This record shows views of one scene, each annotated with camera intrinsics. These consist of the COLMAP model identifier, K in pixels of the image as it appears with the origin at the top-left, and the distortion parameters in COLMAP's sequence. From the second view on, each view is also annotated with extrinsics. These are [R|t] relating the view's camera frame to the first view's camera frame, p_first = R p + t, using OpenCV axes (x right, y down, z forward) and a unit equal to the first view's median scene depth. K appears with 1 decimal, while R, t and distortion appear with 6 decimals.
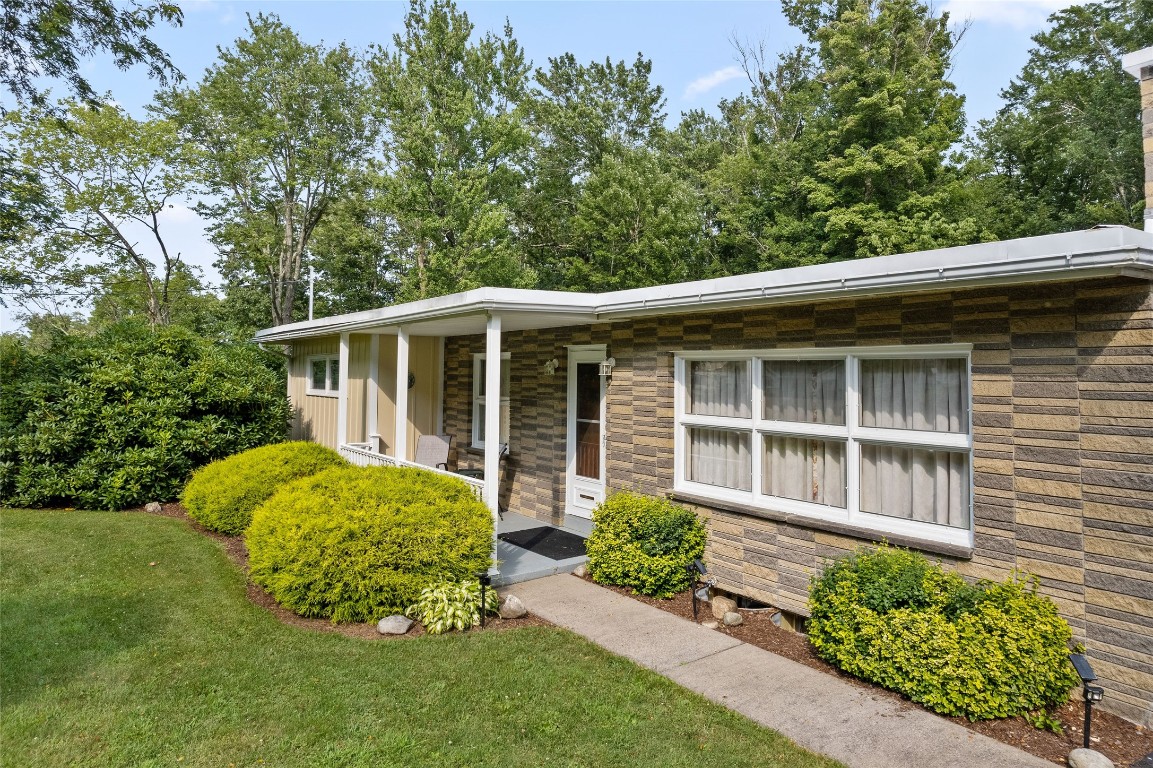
lens RADIAL K [[748.4, 0, 578.4], [0, 748.4, 323.1], [0, 0, 1]] dist [-0.075077, 0.077973]
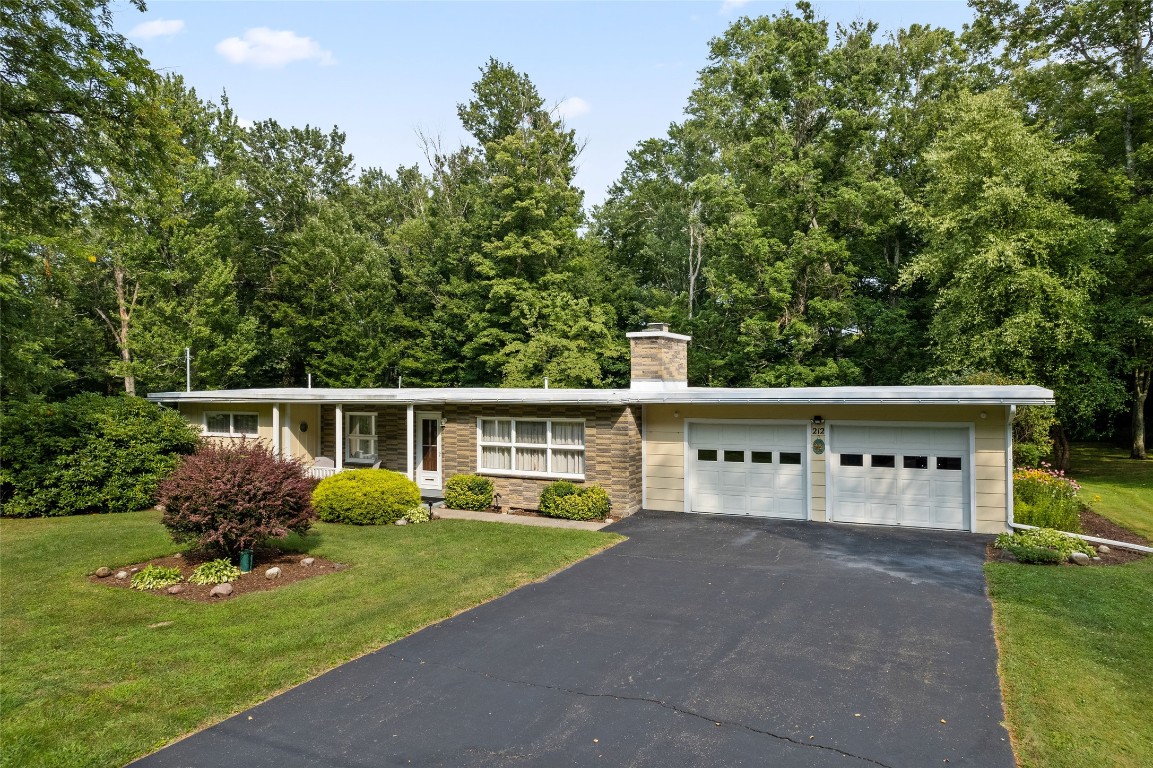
lens RADIAL K [[712.9, 0, 576.5], [0, 712.9, 384.0], [0, 0, 1]] dist [-0.046937, 0.000455]
pose [[0.887075, -0.009457, 0.461528, -0.135483], [-0.019426, 0.998140, 0.057790, -0.042904], [-0.461216, -0.060230, 0.885241, -0.249968]]
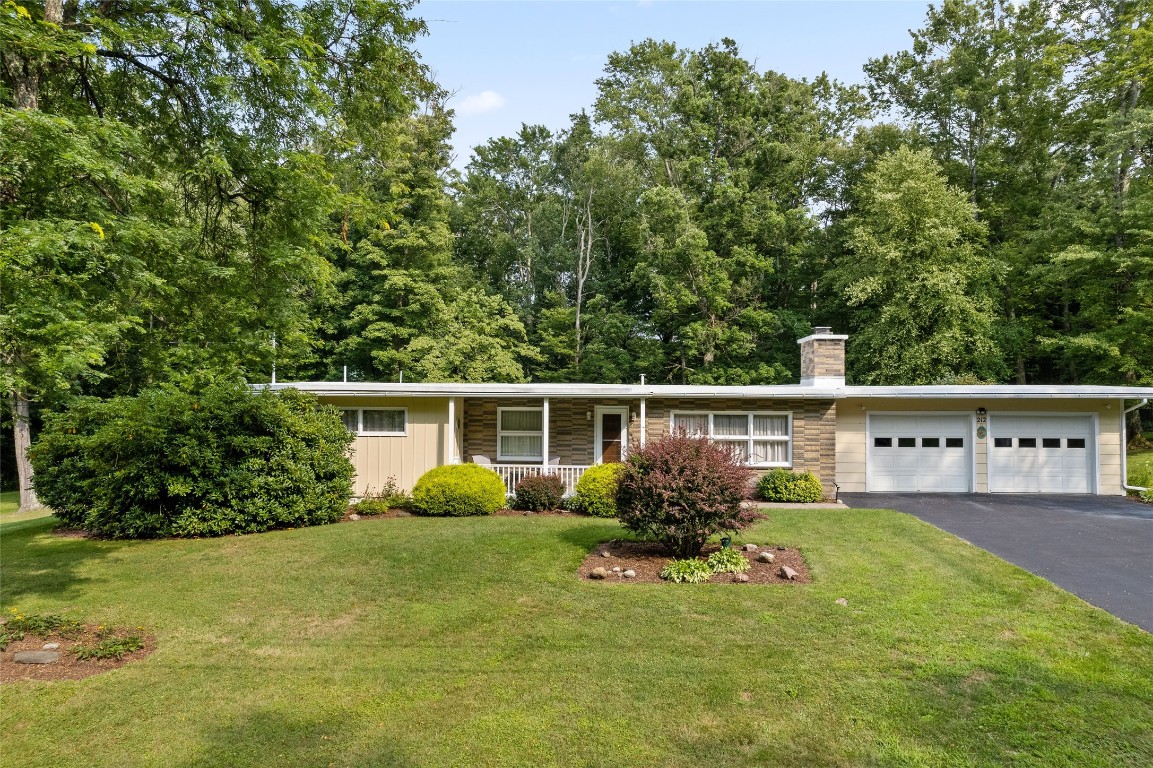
lens RADIAL K [[733.6, 0, 578.4], [0, 733.6, 380.8], [0, 0, 1]] dist [-0.086666, 0.072640]
pose [[0.658541, 0.005244, 0.752527, -0.396253], [-0.050062, 0.998066, 0.036854, -0.027891], [-0.750878, -0.061943, 0.657530, -0.078533]]
